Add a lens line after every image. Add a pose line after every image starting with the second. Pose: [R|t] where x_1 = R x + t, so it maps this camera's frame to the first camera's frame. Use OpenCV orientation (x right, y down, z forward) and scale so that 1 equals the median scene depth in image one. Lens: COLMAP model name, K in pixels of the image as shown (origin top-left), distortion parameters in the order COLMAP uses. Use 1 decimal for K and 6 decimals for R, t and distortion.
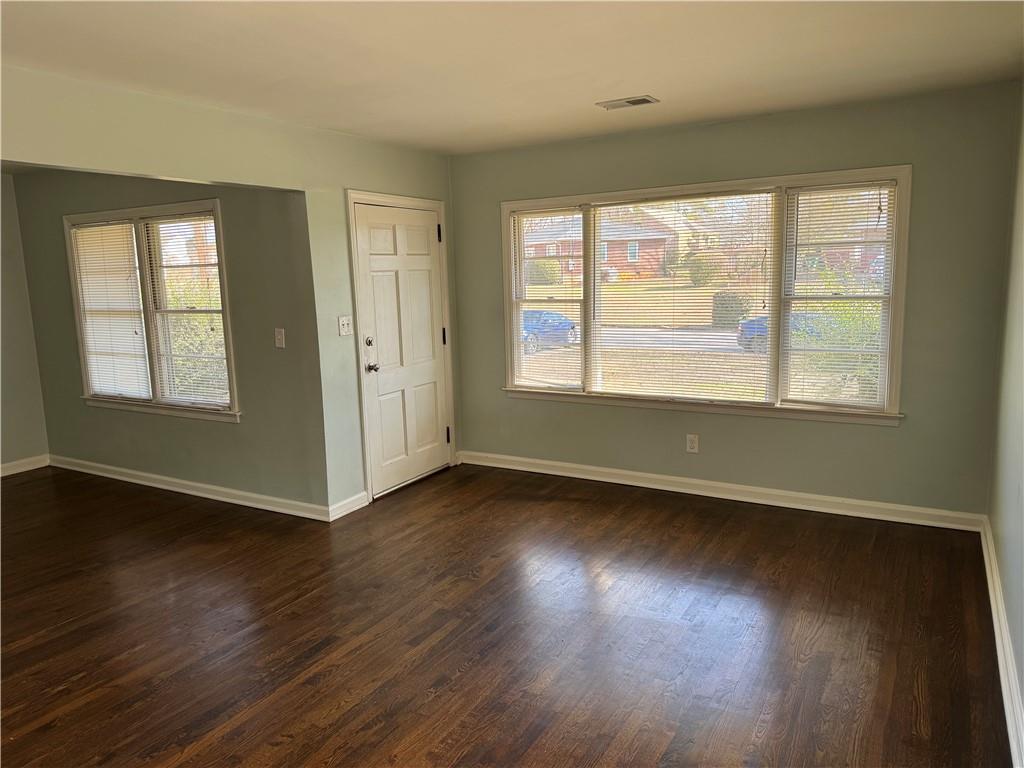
lens RADIAL K [[721.9, 0, 512.6], [0, 721.9, 379.6], [0, 0, 1]] dist [0.056590, -0.054716]
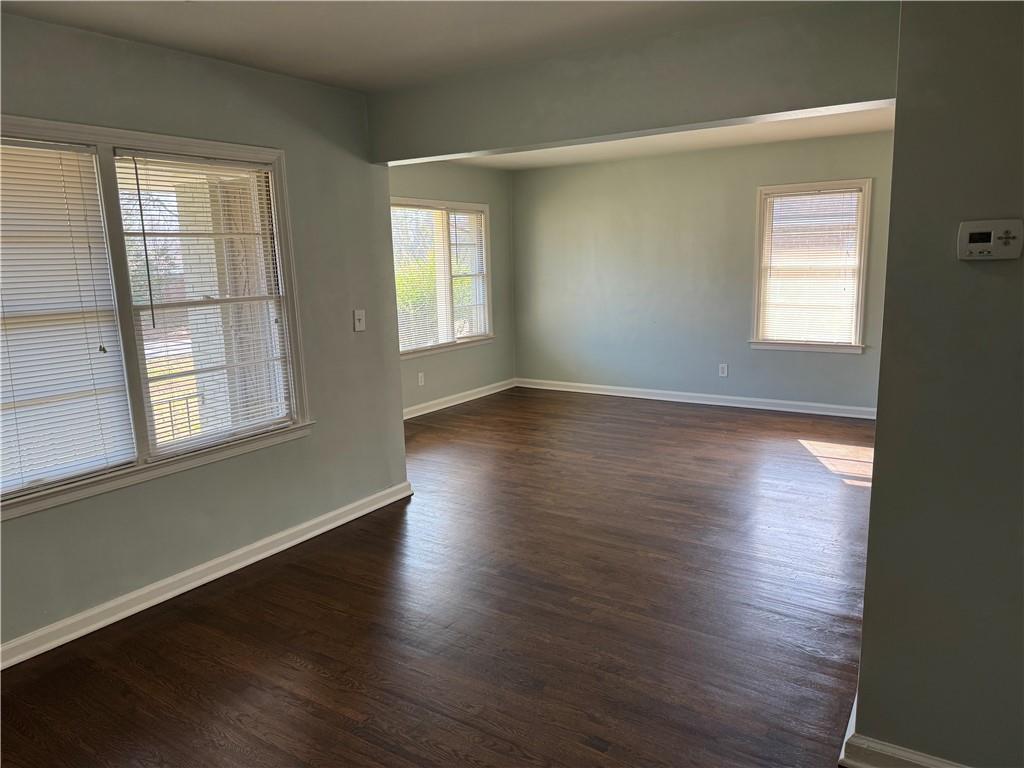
lens RADIAL K [[721.9, 0, 514.6], [0, 721.9, 388.2], [0, 0, 1]] dist [0.056590, -0.054716]
pose [[0.048096, -0.151464, 0.987292, -1.409879], [0.177793, 0.973949, 0.140756, -0.077001], [-0.982892, 0.168764, 0.073773, 0.865698]]
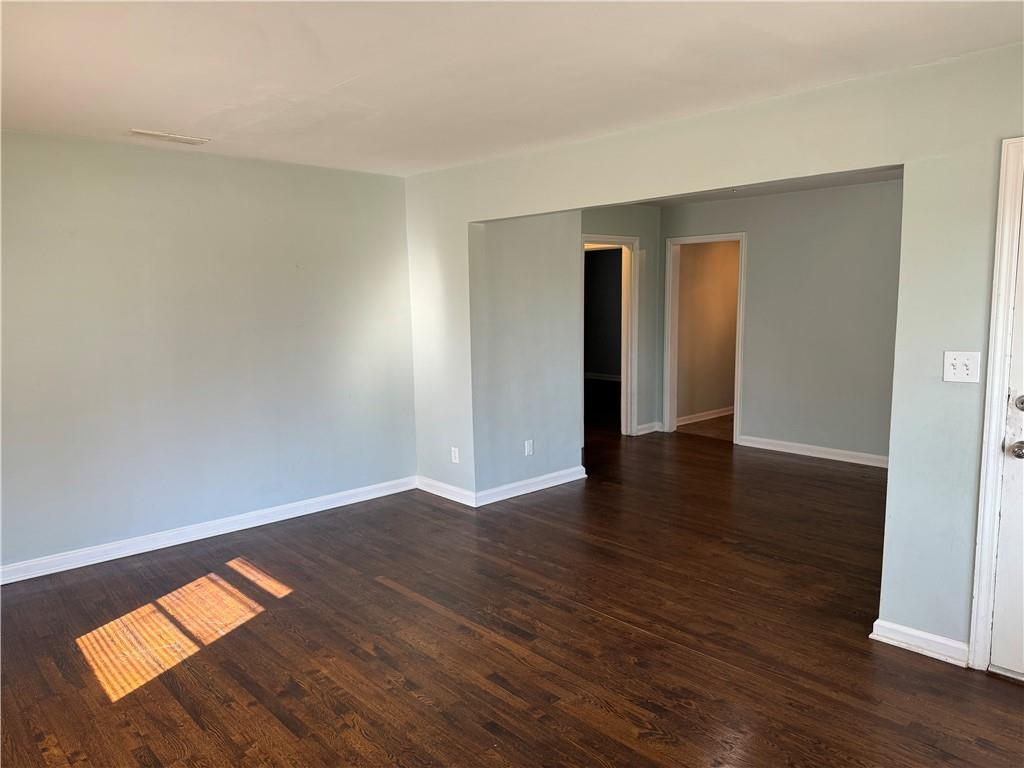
lens RADIAL K [[721.9, 0, 510.1], [0, 721.9, 381.9], [0, 0, 1]] dist [0.056590, -0.054716]
pose [[-0.291387, 0.149706, -0.944818, 0.541389], [-0.122020, 0.973794, 0.191929, -0.155169], [0.948791, 0.171212, -0.265483, 0.931684]]
